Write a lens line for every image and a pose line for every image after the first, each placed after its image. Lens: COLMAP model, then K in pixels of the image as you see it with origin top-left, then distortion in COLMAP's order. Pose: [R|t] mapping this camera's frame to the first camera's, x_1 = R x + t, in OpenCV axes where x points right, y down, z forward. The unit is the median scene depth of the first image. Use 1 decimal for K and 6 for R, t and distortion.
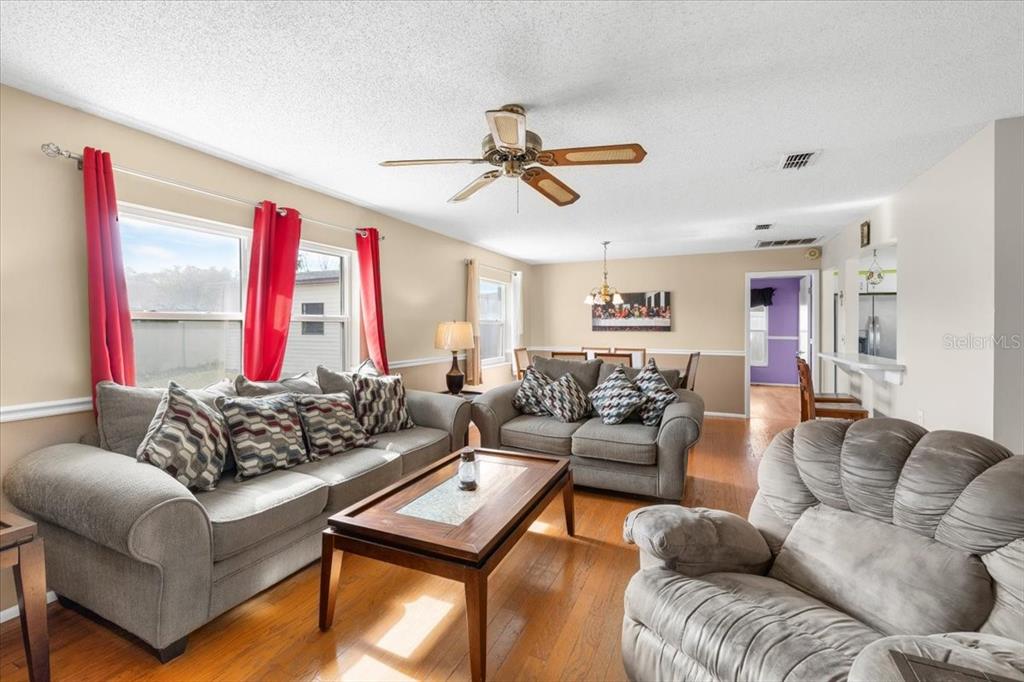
lens RADIAL K [[439.5, 0, 511.6], [0, 439.5, 328.5], [0, 0, 1]] dist [0.001142, 0.000088]
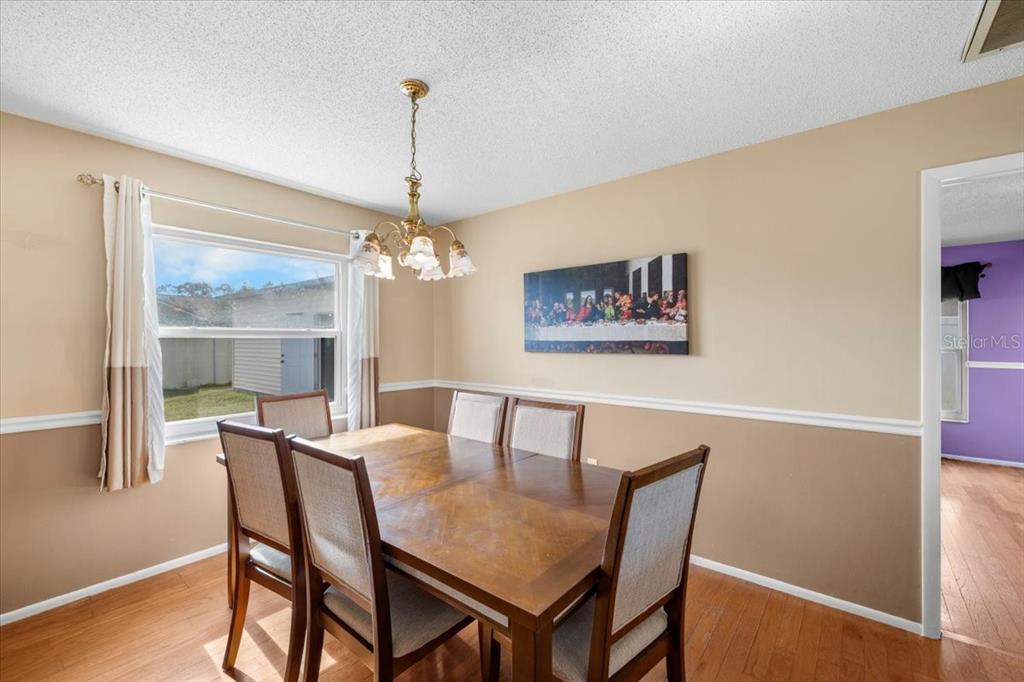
lens RADIAL K [[432.2, 0, 509.1], [0, 432.2, 343.1], [0, 0, 1]] dist [0.000419, 0.000052]
pose [[0.968351, 0.000845, -0.249589, 0.296751], [-0.001633, 0.999994, -0.002949, -0.002295], [0.249585, 0.003263, 0.968347, 0.576757]]
